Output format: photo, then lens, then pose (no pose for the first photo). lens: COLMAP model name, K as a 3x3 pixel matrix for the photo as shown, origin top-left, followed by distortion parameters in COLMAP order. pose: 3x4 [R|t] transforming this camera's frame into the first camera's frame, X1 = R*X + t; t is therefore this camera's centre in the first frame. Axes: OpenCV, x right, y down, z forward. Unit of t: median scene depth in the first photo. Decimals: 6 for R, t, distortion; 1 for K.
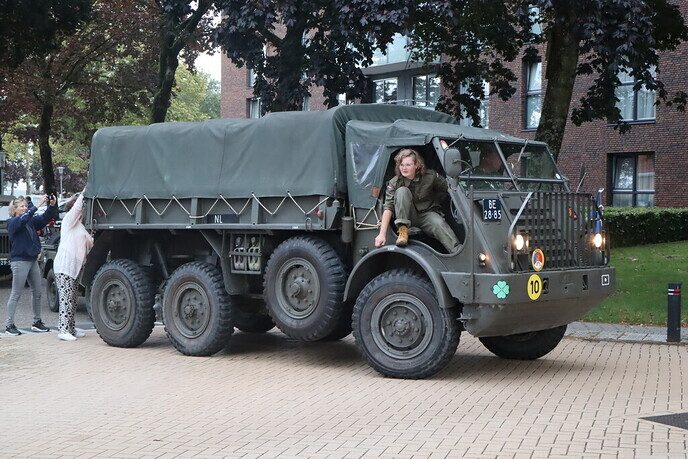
lens RADIAL K [[938.7, 0, 419.8], [0, 938.7, 216.7], [0, 0, 1]] dist [-0.011439, 0.011363]
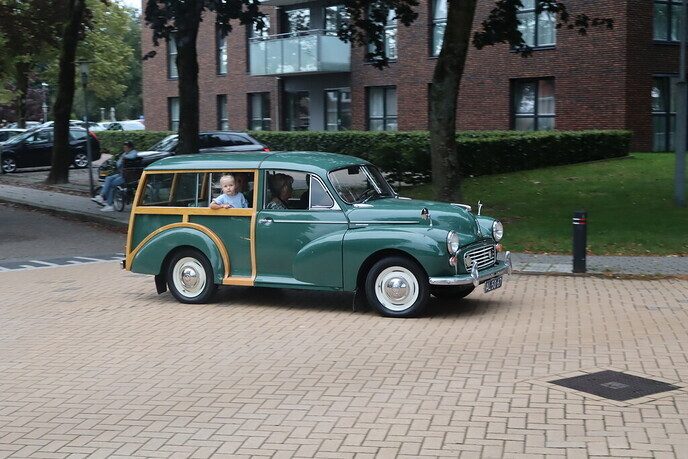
lens RADIAL K [[1162.3, 0, 362.6], [0, 1162.3, 237.4], [0, 0, 1]] dist [0.008398, -0.022743]
pose [[0.997312, -0.022462, 0.069741, -0.048178], [0.017452, 0.997279, 0.071629, 0.010662], [-0.071160, -0.070219, 0.994990, -0.240733]]
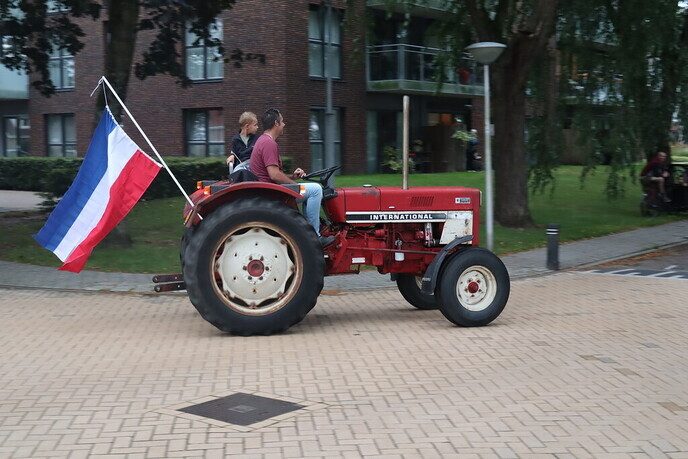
lens RADIAL K [[1181.3, 0, 390.5], [0, 1181.3, 227.0], [0, 0, 1]] dist [0.030842, 0.031646]
pose [[0.911935, -0.039063, 0.408472, -0.129404], [0.022147, 0.998693, 0.046062, 0.011407], [-0.409737, -0.032959, 0.911608, -0.326116]]
